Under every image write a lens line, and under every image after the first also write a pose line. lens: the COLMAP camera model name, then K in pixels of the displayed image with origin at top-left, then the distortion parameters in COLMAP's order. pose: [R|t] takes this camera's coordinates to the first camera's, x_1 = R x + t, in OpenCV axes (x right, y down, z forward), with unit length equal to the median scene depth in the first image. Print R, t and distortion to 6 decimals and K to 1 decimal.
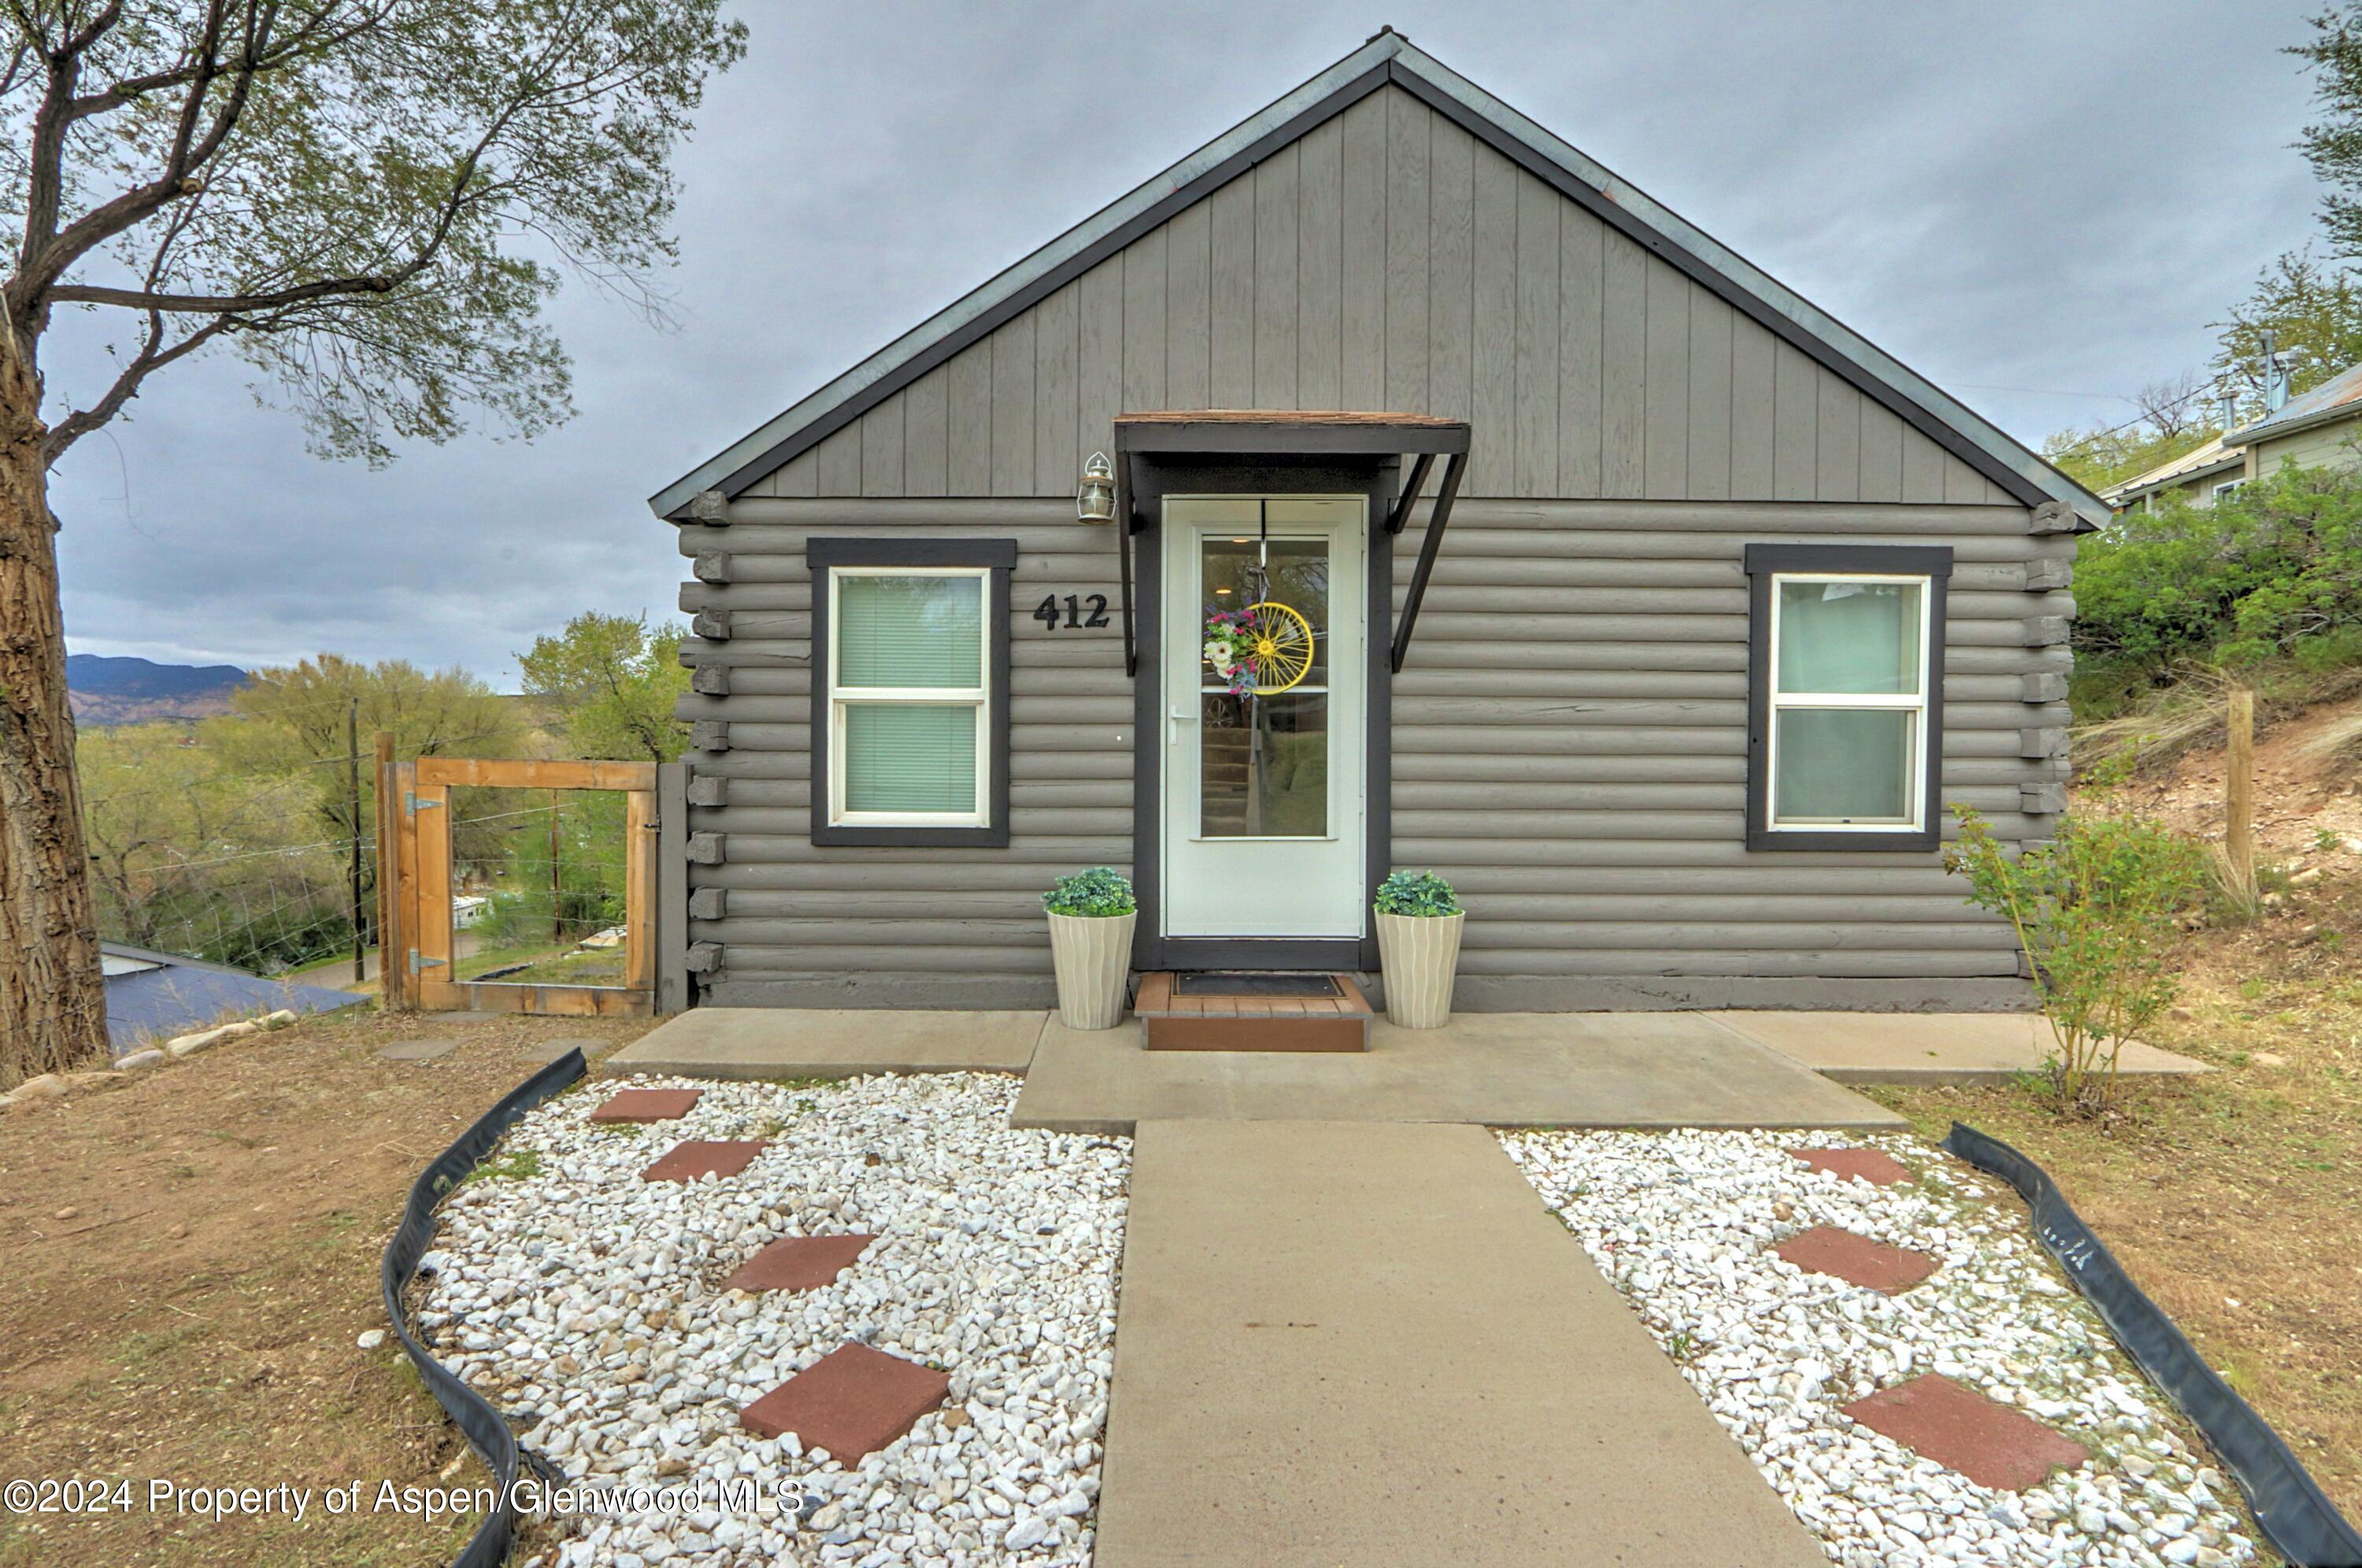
lens RADIAL K [[1118.6, 0, 1173.0], [0, 1118.6, 789.2], [0, 0, 1]] dist [-0.009670, -0.000459]
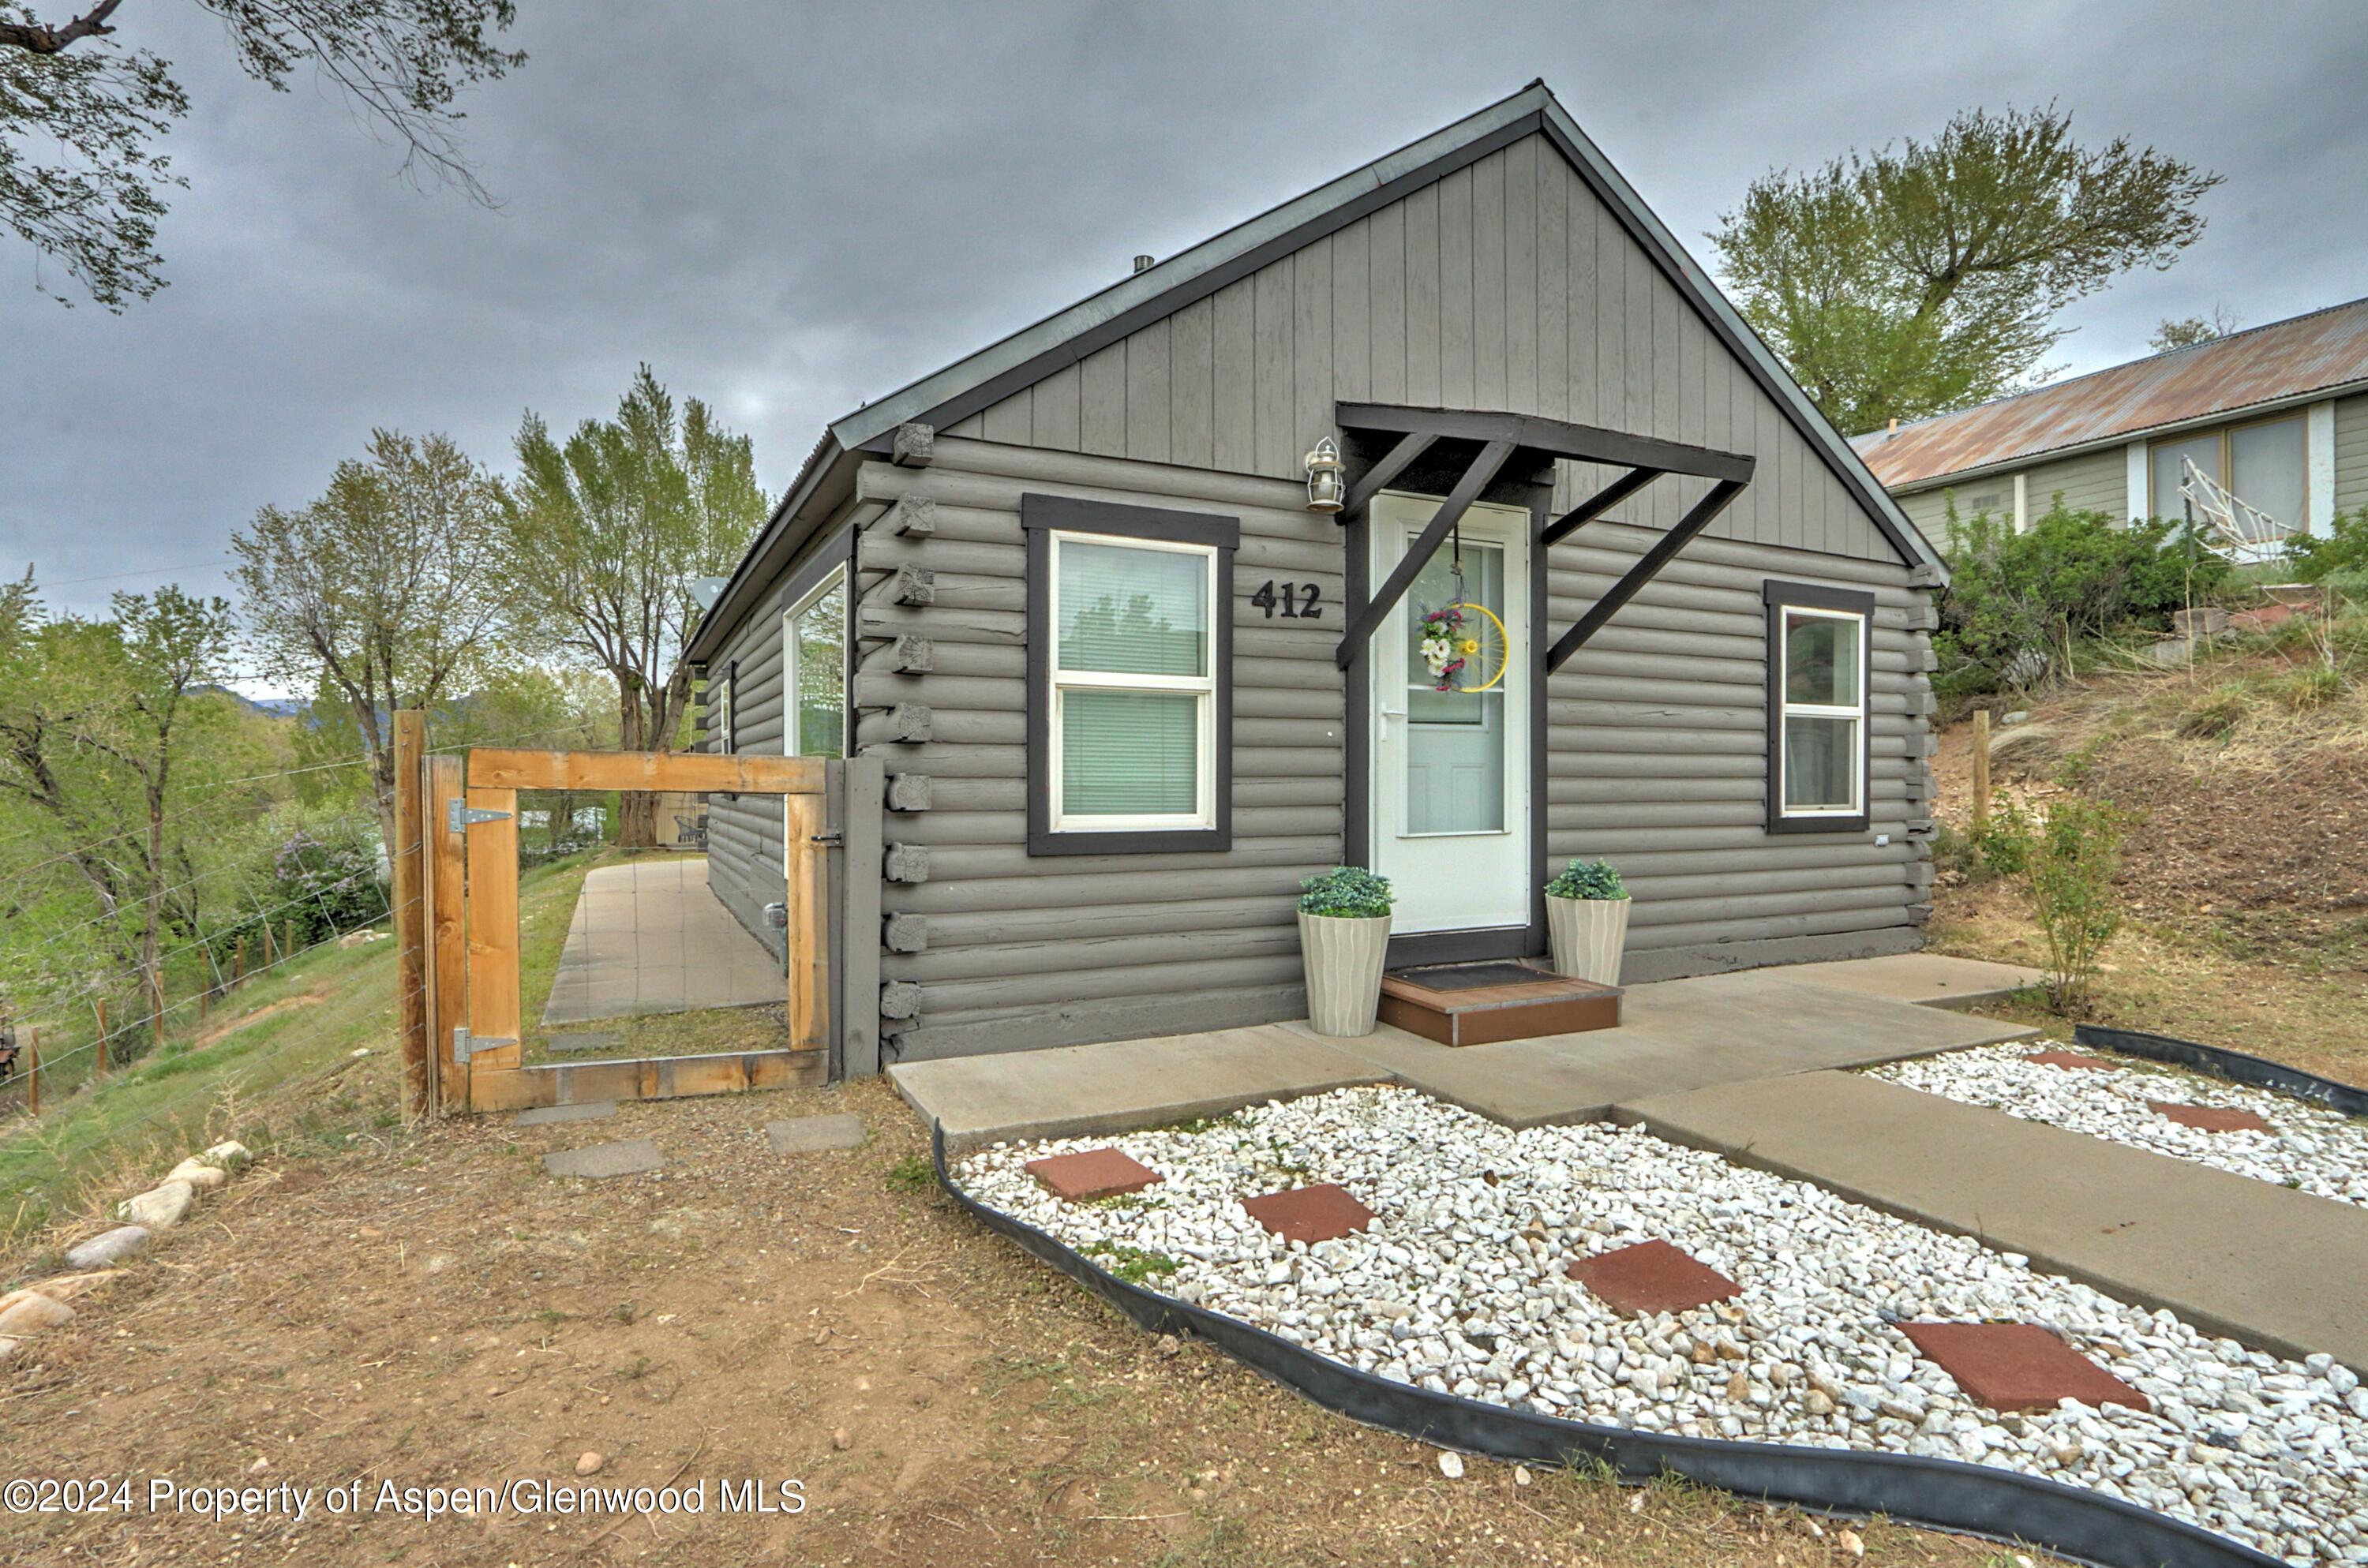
lens RADIAL K [[1145.5, 0, 1184.0], [0, 1145.5, 784.0], [0, 0, 1]] dist [-0.010694, -0.000438]
pose [[0.899128, -0.006863, 0.437631, -0.598020], [0.017029, 0.999668, -0.019311, 0.014669], [-0.437354, 0.024815, 0.898947, 0.169275]]
